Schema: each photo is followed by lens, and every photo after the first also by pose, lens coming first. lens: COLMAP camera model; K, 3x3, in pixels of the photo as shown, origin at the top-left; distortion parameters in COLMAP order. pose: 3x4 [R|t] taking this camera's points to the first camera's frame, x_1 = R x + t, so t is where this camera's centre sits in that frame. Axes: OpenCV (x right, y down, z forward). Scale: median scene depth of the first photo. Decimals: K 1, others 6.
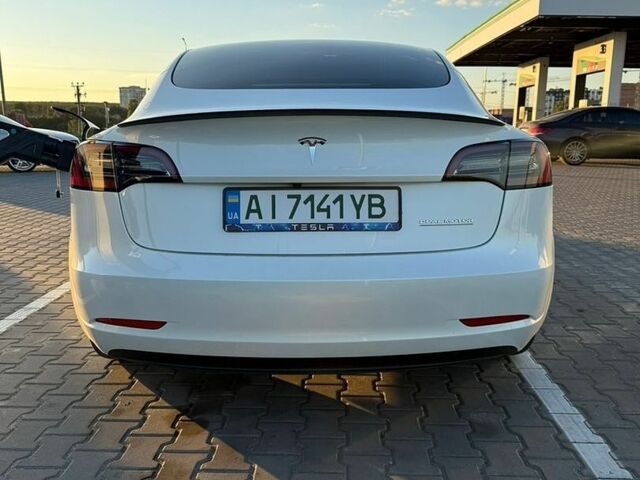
lens RADIAL K [[607.6, 0, 320.7], [0, 607.6, 238.1], [0, 0, 1]] dist [0.009068, 0.000000]
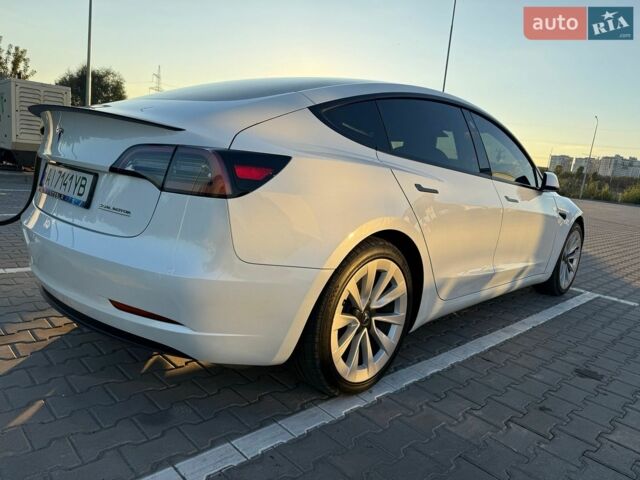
lens RADIAL K [[452.9, 0, 321.7], [0, 452.9, 241.9], [0, 0, 1]] dist [0.032615, -0.033185]
pose [[0.714176, 0.196200, -0.671906, 1.029508], [-0.229734, 0.972441, 0.039771, -0.087349], [0.661192, 0.125956, 0.739568, 0.615429]]
